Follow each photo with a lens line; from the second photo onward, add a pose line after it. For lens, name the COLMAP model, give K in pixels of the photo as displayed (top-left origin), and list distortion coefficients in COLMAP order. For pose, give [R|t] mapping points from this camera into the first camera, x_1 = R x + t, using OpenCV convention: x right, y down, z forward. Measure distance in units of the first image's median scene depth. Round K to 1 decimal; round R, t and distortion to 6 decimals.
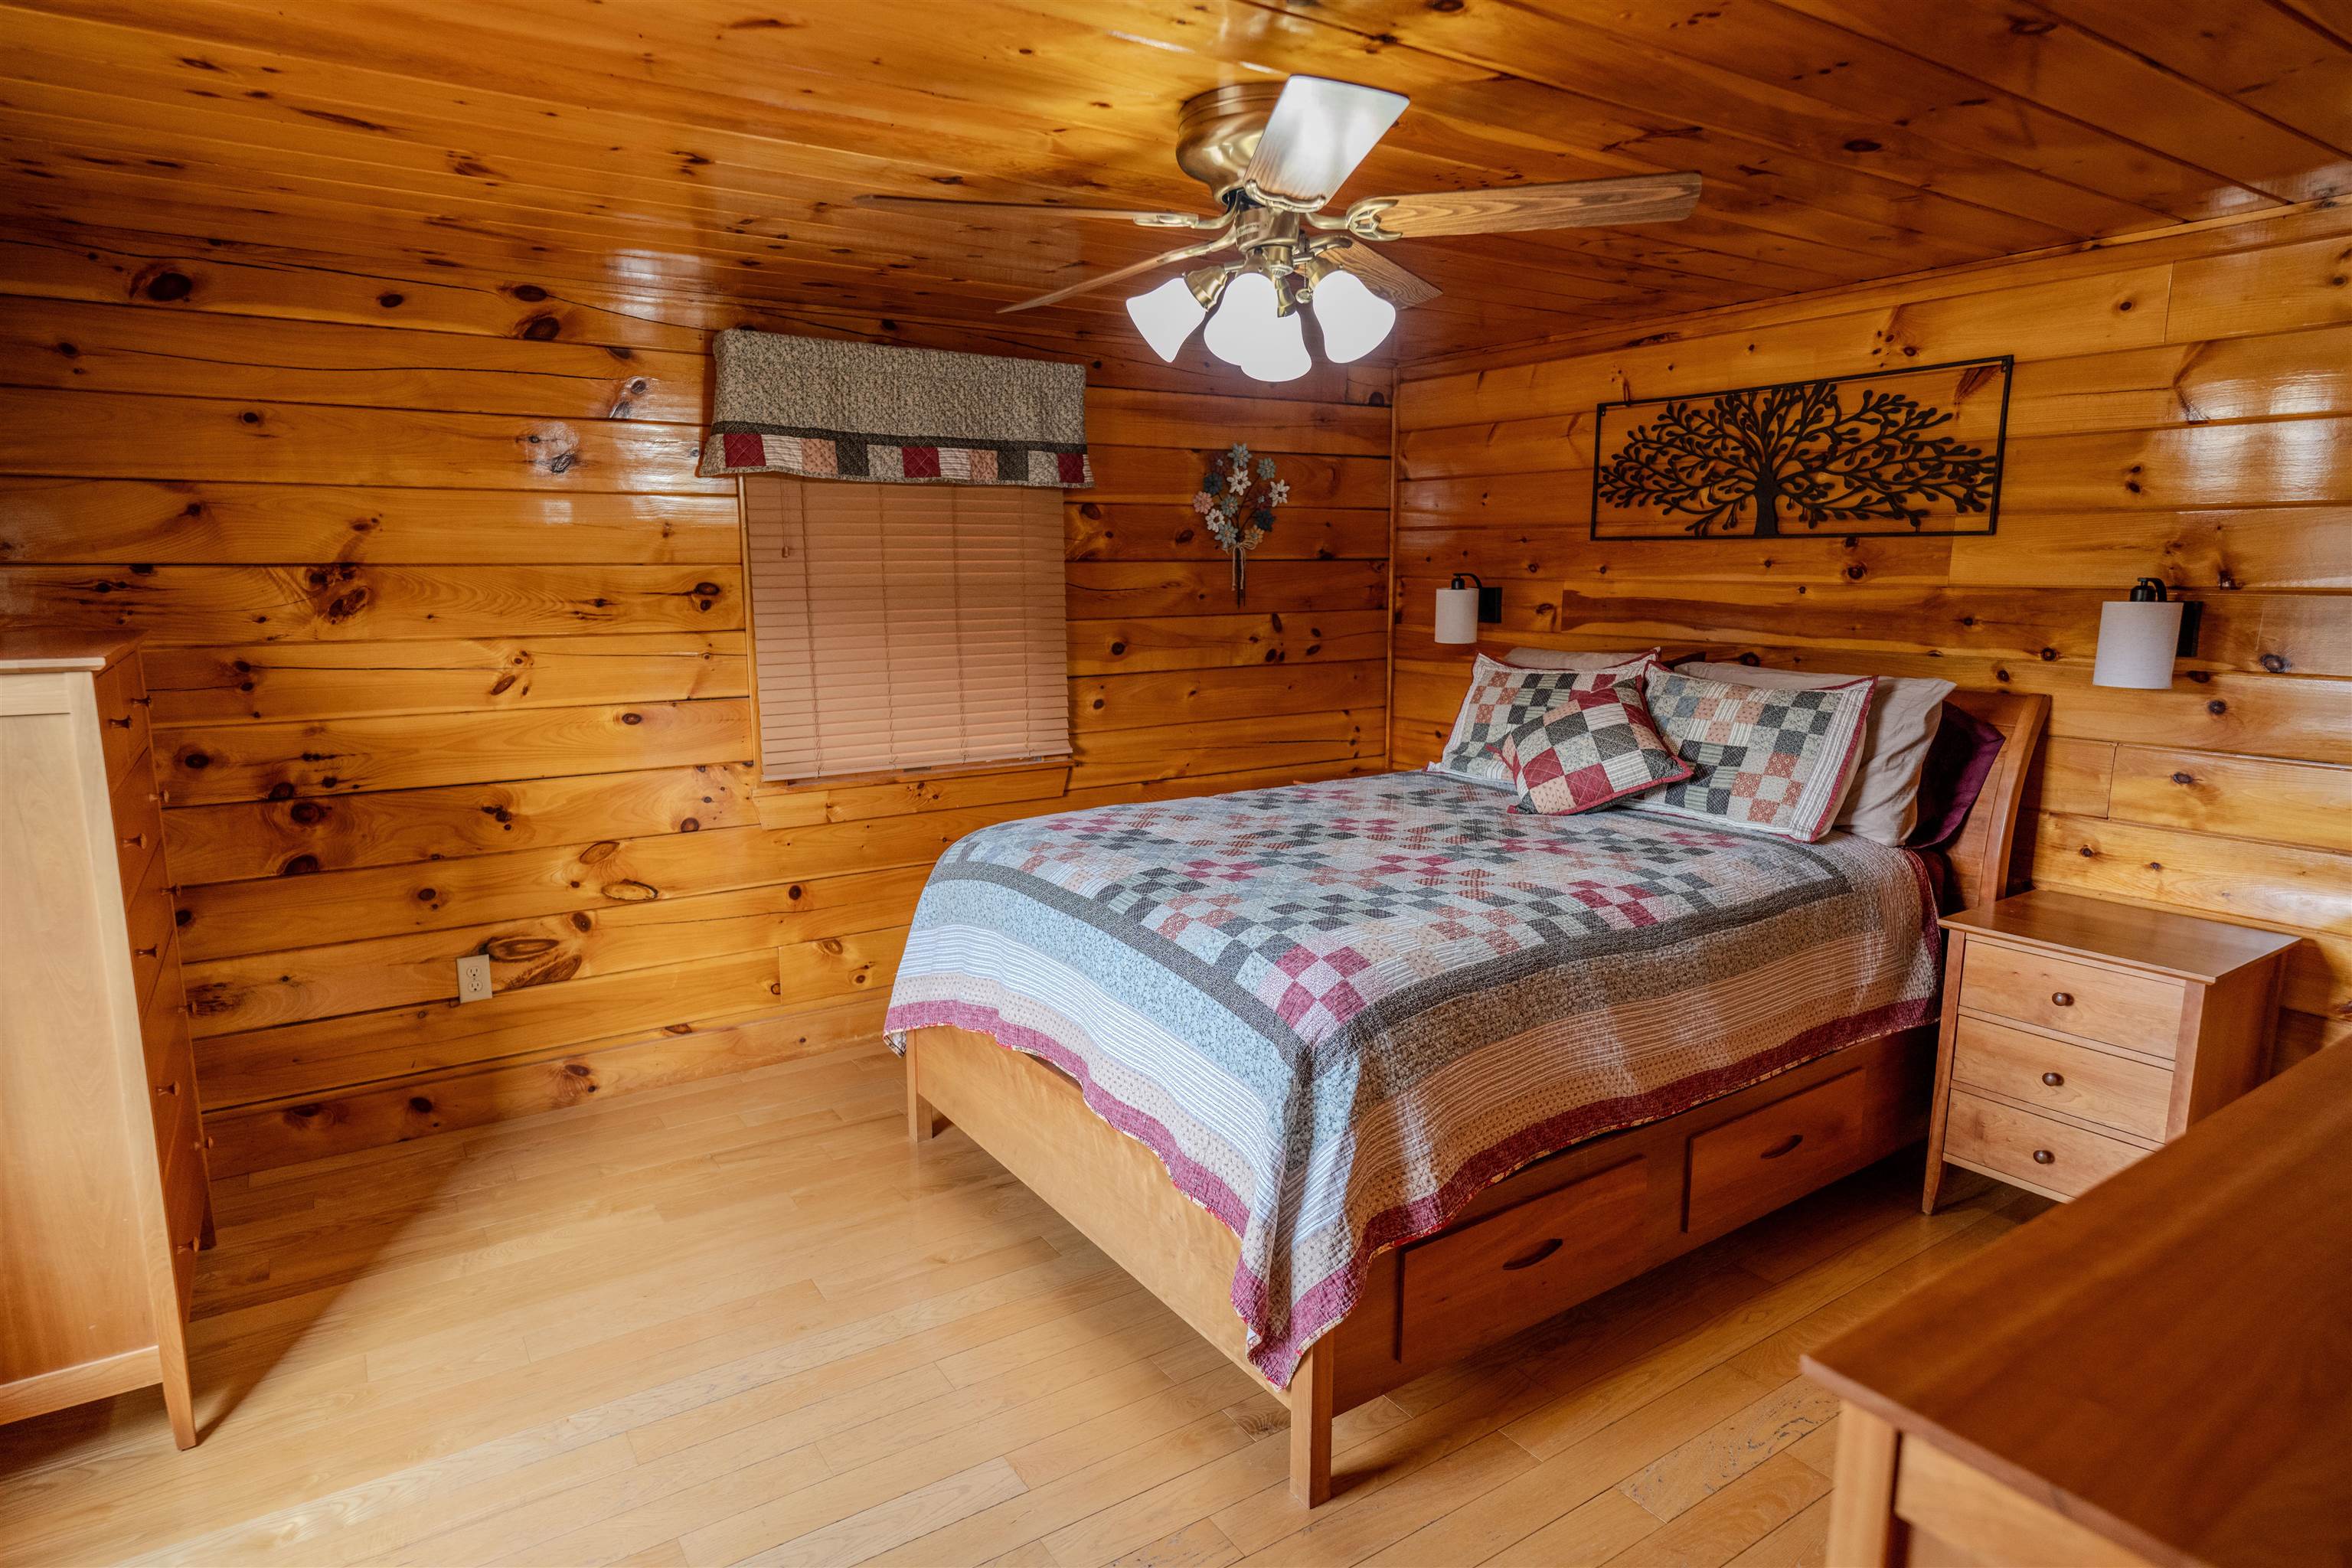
lens RADIAL K [[1316.9, 0, 1173.7], [0, 1316.9, 778.9], [0, 0, 1]] dist [-0.005517, 0.002537]
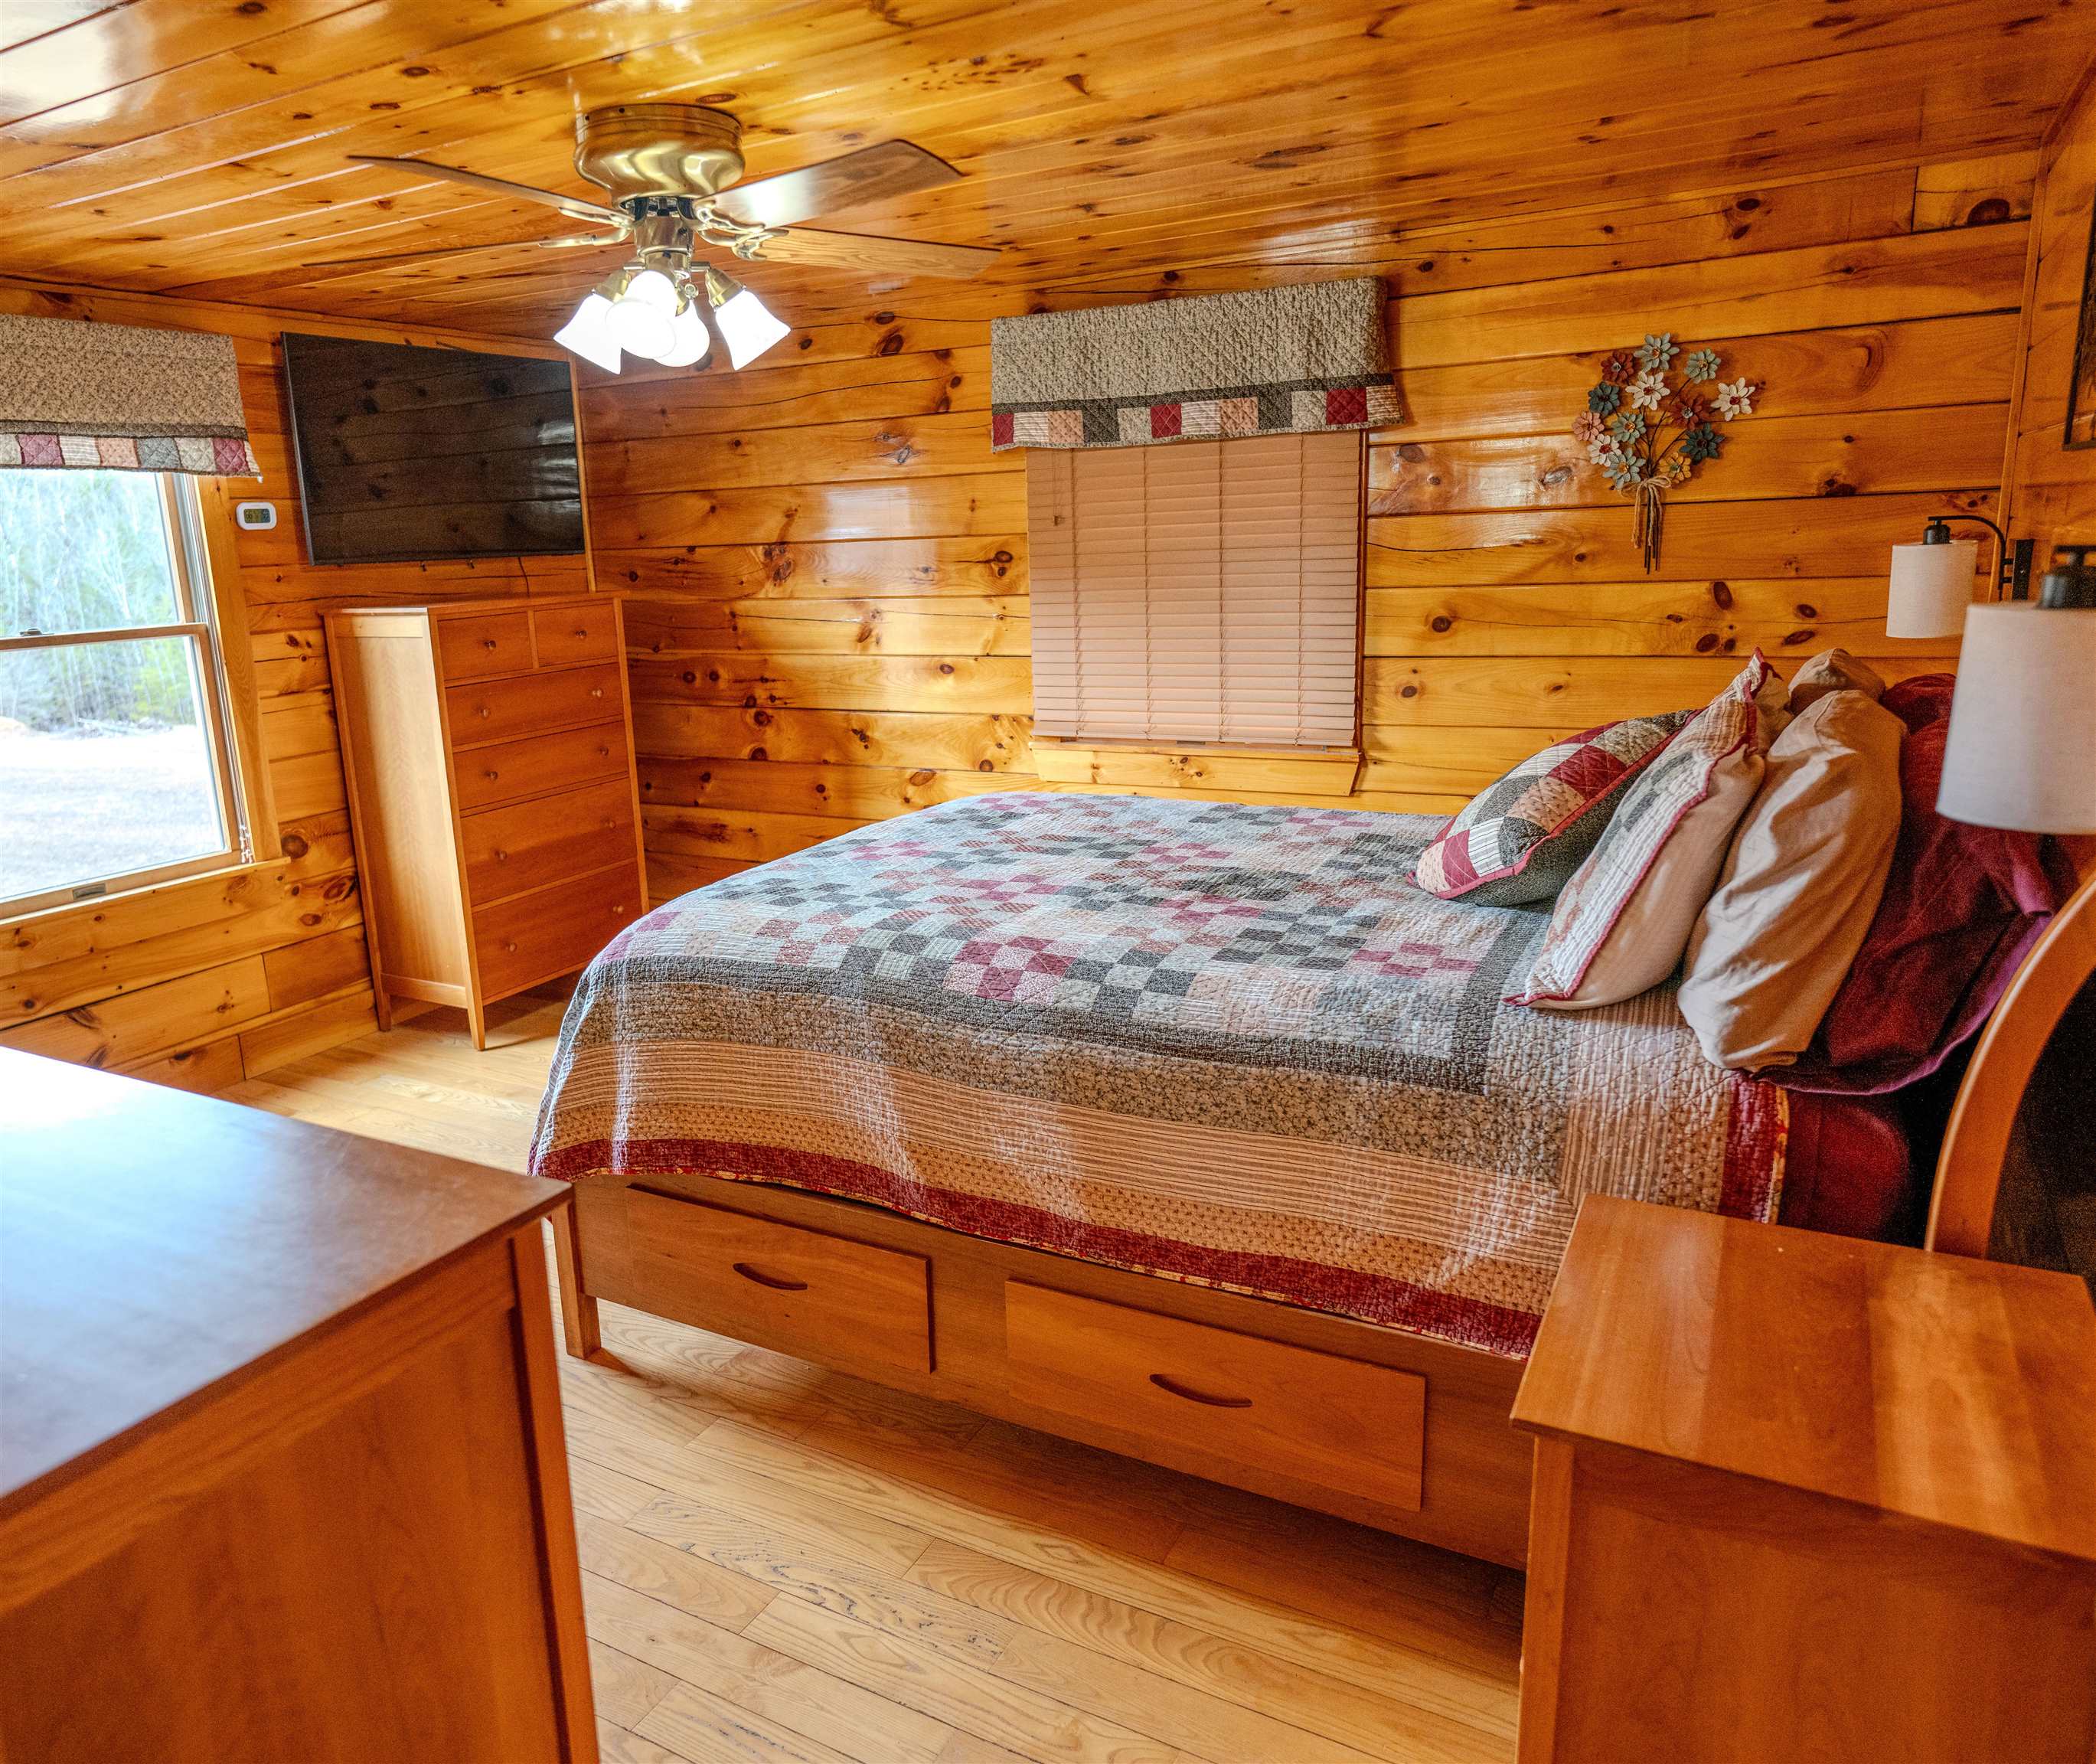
lens RADIAL K [[1584.3, 0, 1048.0], [0, 1584.3, 882.0], [0, 0, 1]] dist [-0.007121, -0.000208]
pose [[0.429219, 0.181420, -0.884793, 0.903627], [-0.105819, 0.982974, 0.150217, -0.079301], [0.896980, 0.029152, 0.441109, 0.450645]]
